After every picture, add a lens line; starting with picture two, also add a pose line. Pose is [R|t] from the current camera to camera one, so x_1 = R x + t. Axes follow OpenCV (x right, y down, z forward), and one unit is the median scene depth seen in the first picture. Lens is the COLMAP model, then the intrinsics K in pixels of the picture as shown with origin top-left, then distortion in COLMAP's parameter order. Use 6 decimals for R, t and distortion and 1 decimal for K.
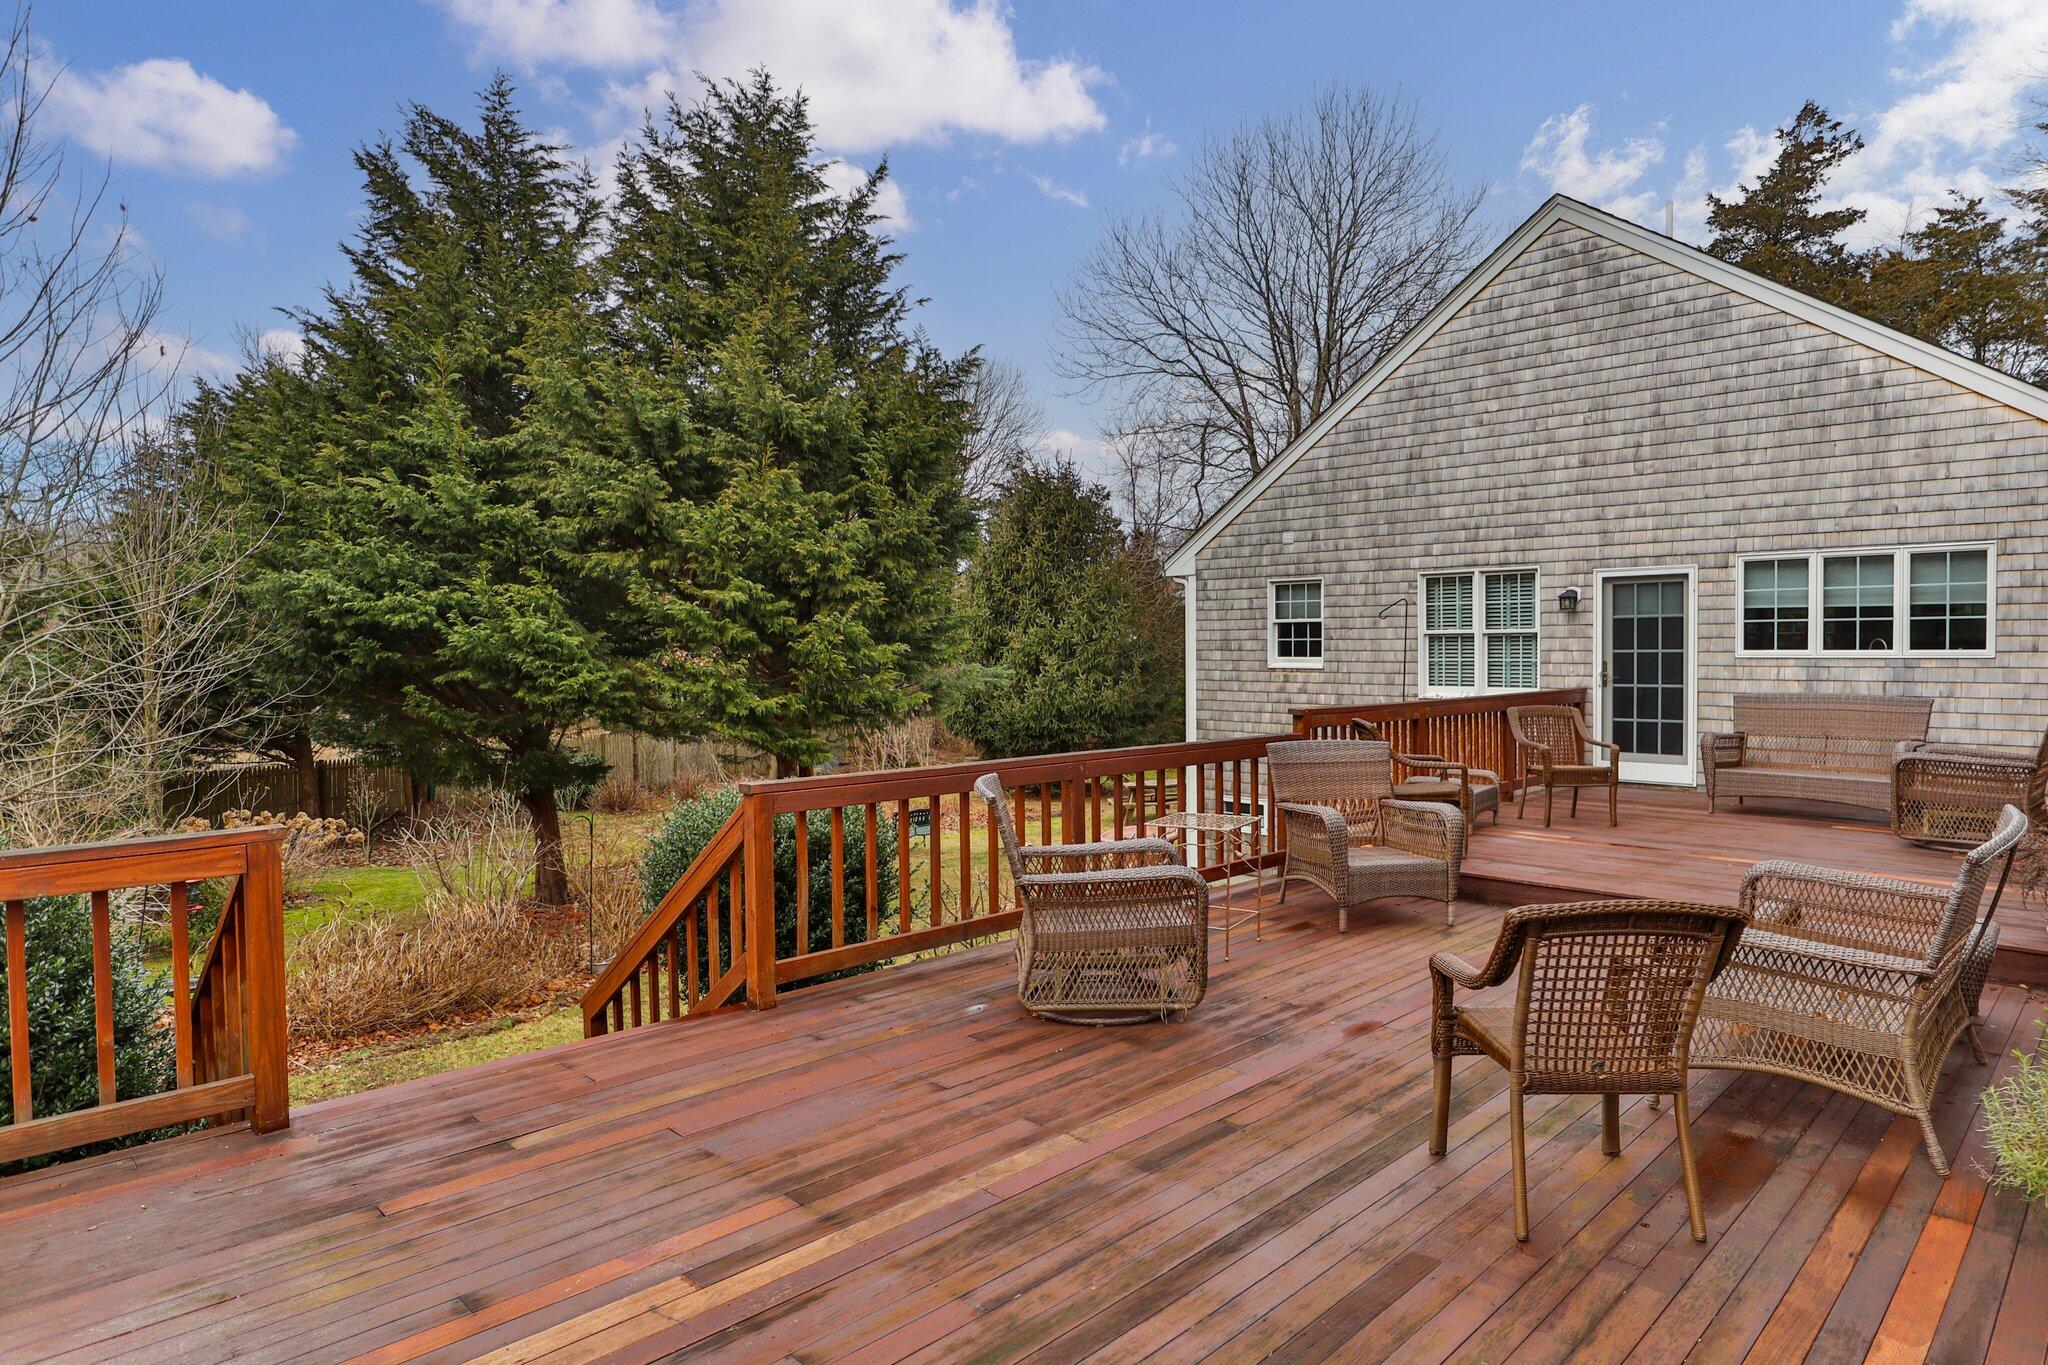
lens RADIAL K [[1181.1, 0, 1023.8], [0, 1181.1, 676.6], [0, 0, 1]] dist [-0.005514, 0.005842]
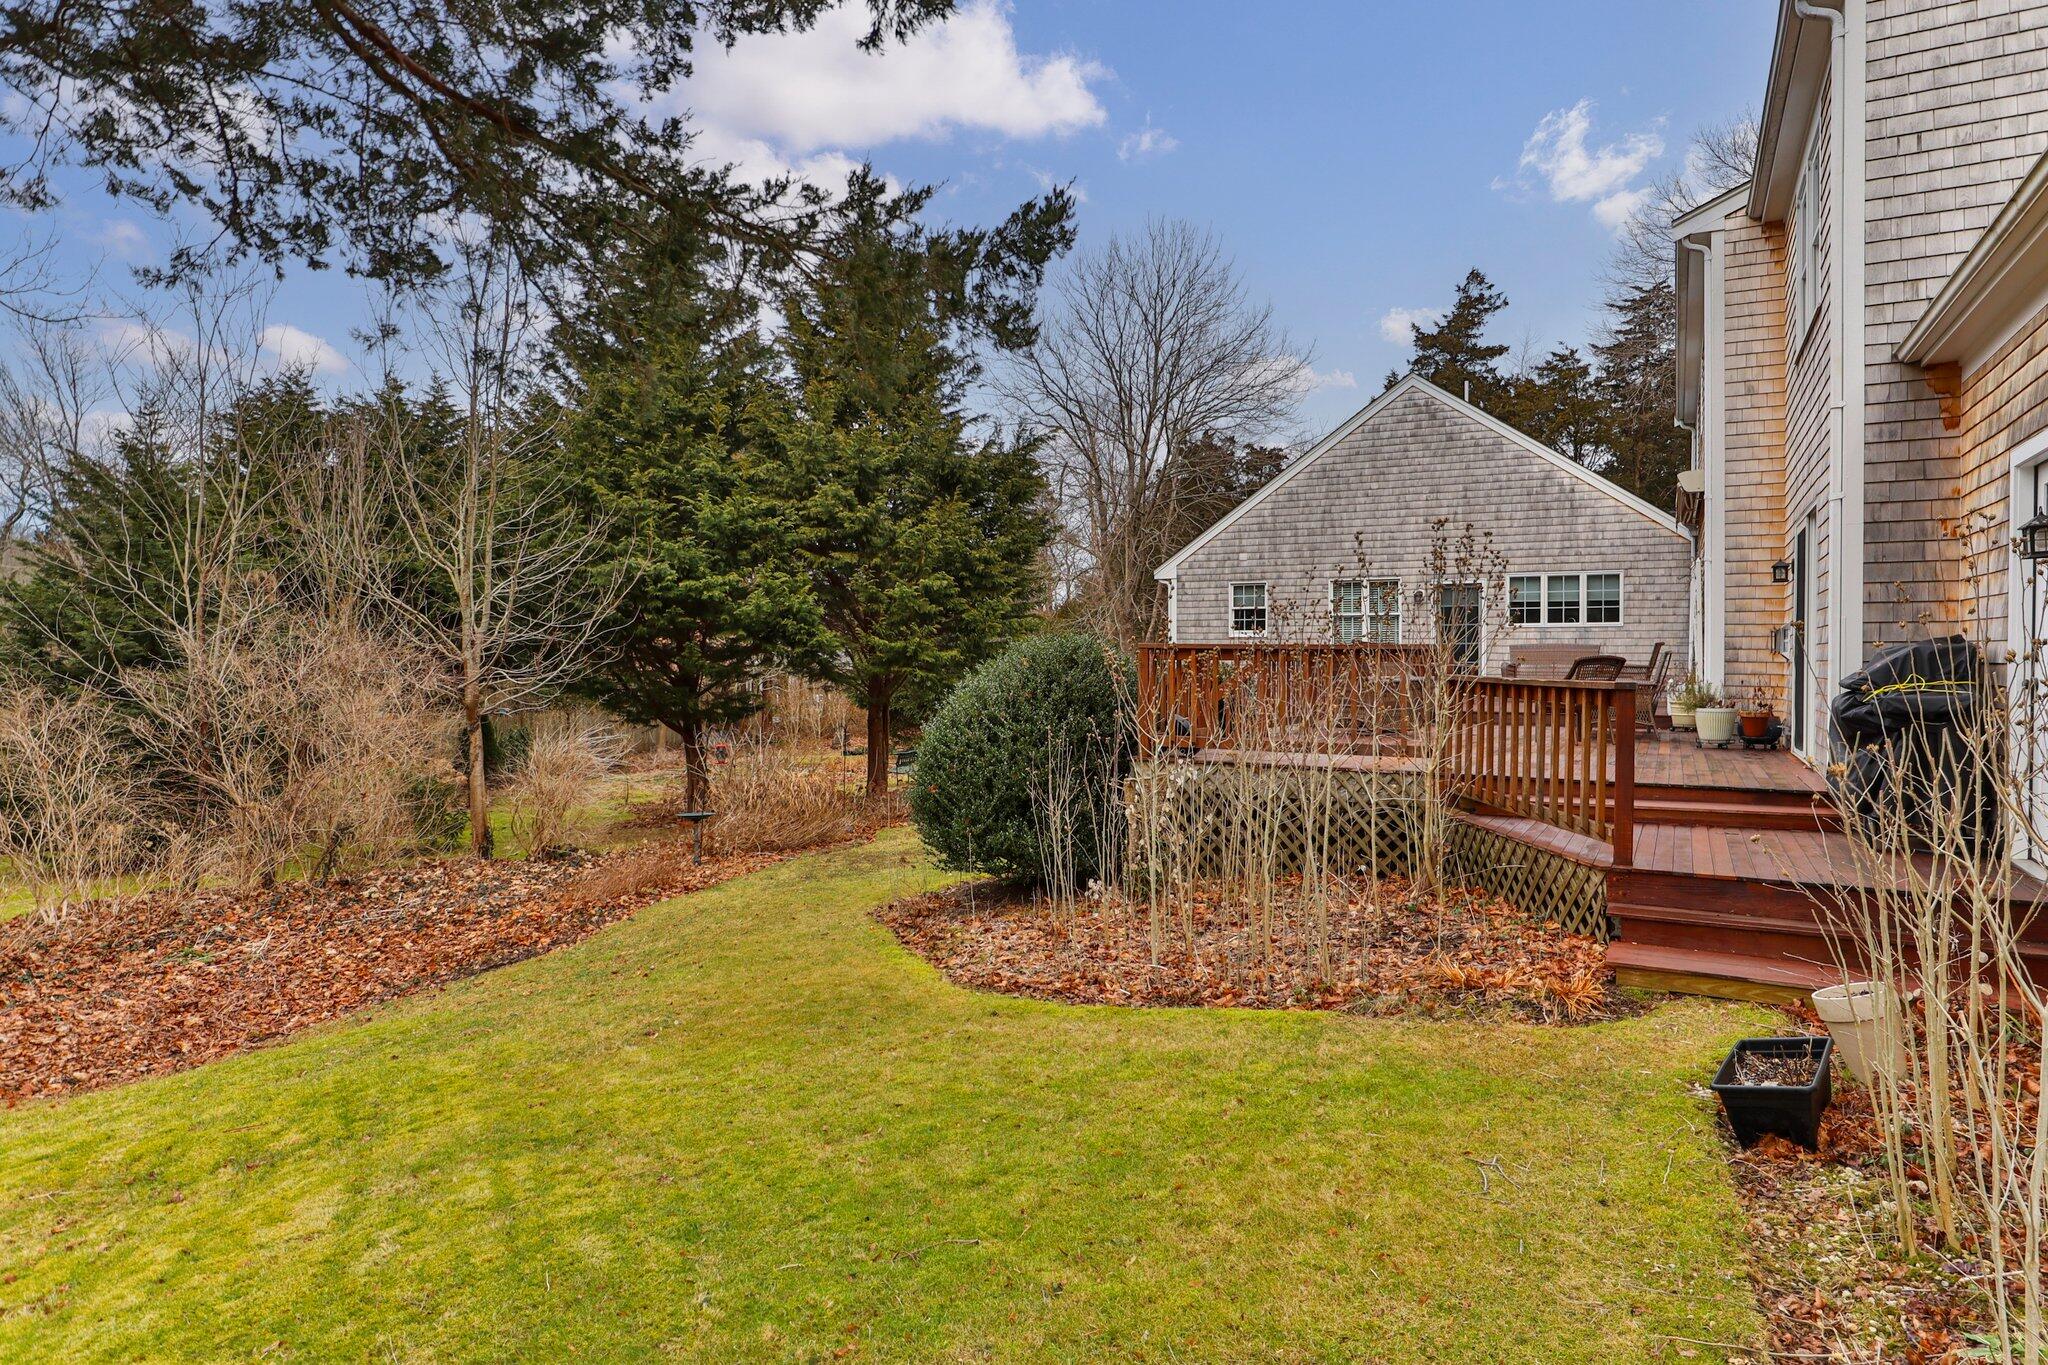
lens RADIAL K [[1181.1, 0, 1023.1], [0, 1181.1, 673.3], [0, 0, 1]] dist [-0.005514, 0.005842]
pose [[0.963043, 0.004149, 0.269314, -0.570070], [-0.000921, 0.999926, -0.012111, 0.070454], [-0.269345, 0.011416, 0.962976, -0.540903]]
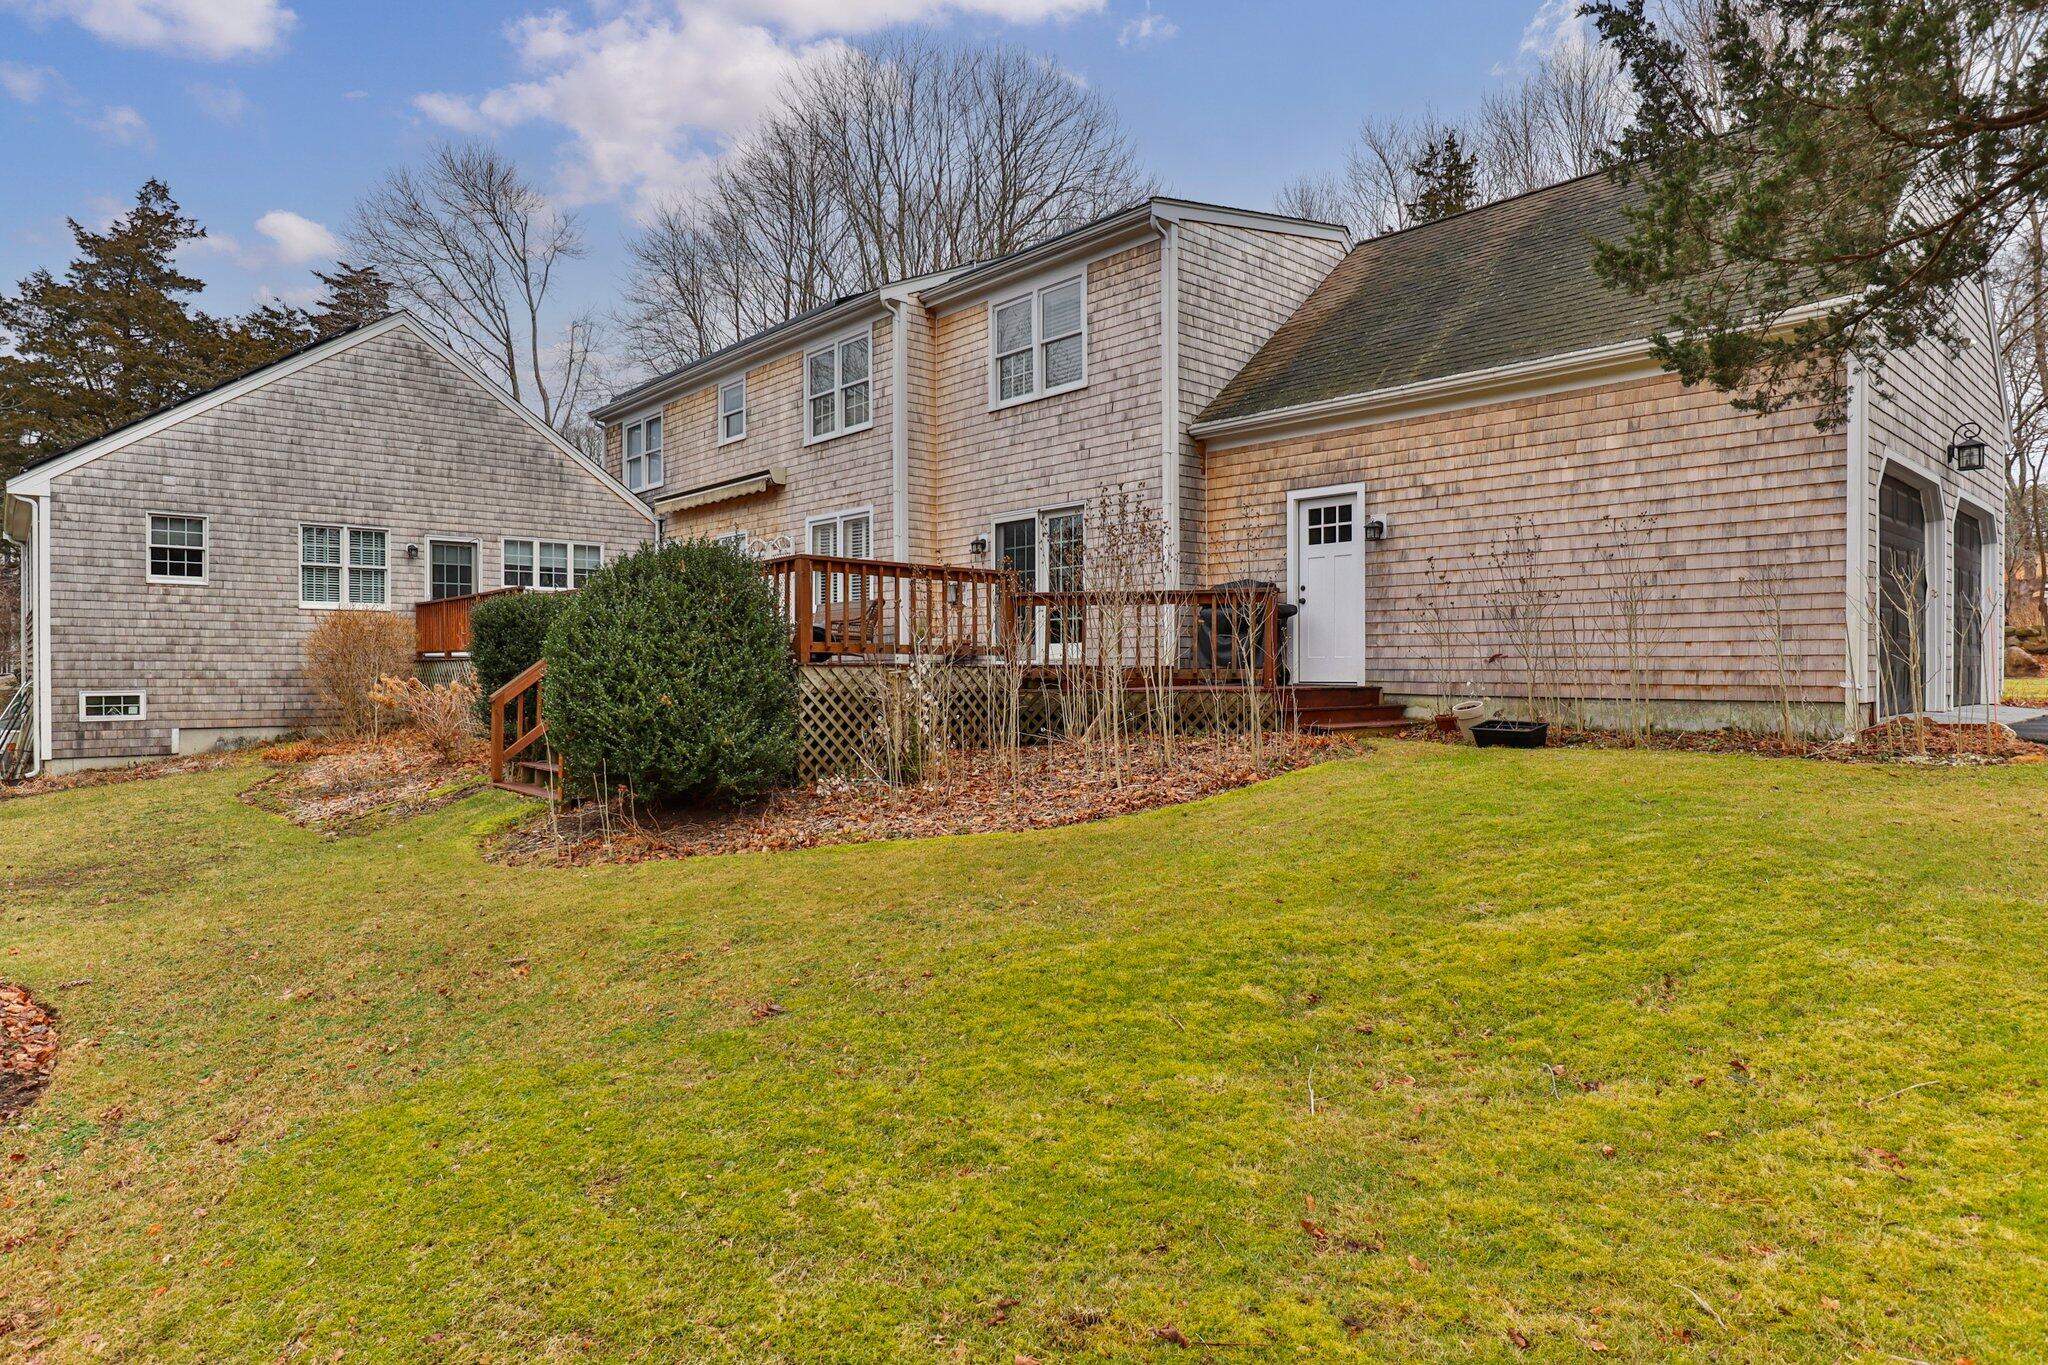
lens RADIAL K [[1181.1, 0, 1011.7], [0, 1181.1, 673.4], [0, 0, 1]] dist [-0.005514, 0.005842]
pose [[0.085825, 0.000533, 0.996310, -1.084633], [0.019709, 0.999803, -0.002232, 0.124000], [-0.996115, 0.019828, 0.085798, -0.002645]]
